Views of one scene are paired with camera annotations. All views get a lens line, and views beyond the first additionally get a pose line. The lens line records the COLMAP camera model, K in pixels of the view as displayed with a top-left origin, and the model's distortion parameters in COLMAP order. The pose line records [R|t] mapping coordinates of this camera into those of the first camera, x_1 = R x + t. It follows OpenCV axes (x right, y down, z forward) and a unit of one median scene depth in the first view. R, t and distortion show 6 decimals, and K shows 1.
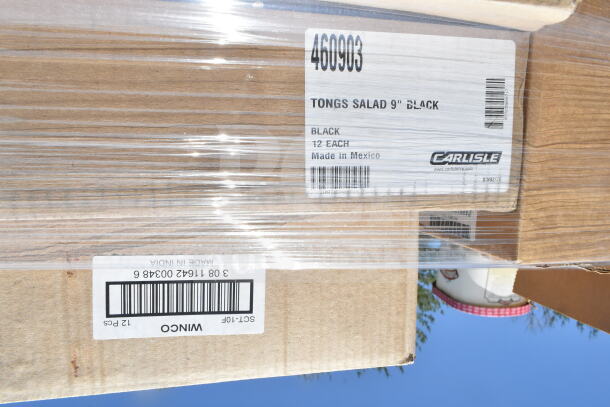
lens RADIAL K [[474.7, 0, 307.2], [0, 474.7, 203.9], [0, 0, 1]] dist [-0.016932, 0.007987]
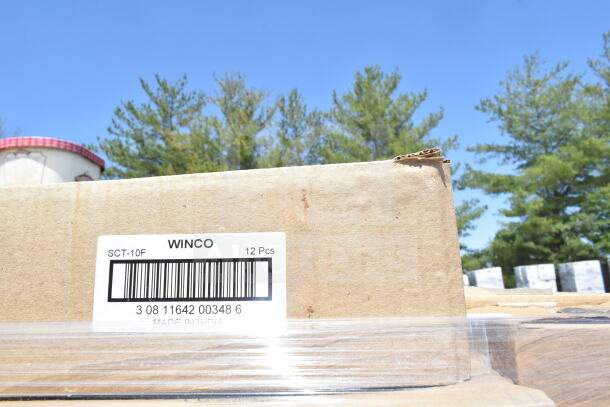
lens RADIAL K [[474.7, 0, 305.1], [0, 474.7, 205.0], [0, 0, 1]] dist [-0.016932, 0.007987]
pose [[-0.991442, 0.023739, -0.128371, -0.359901], [-0.033679, -0.996553, 0.075818, 0.257361], [-0.126129, 0.079493, 0.988824, 0.114081]]
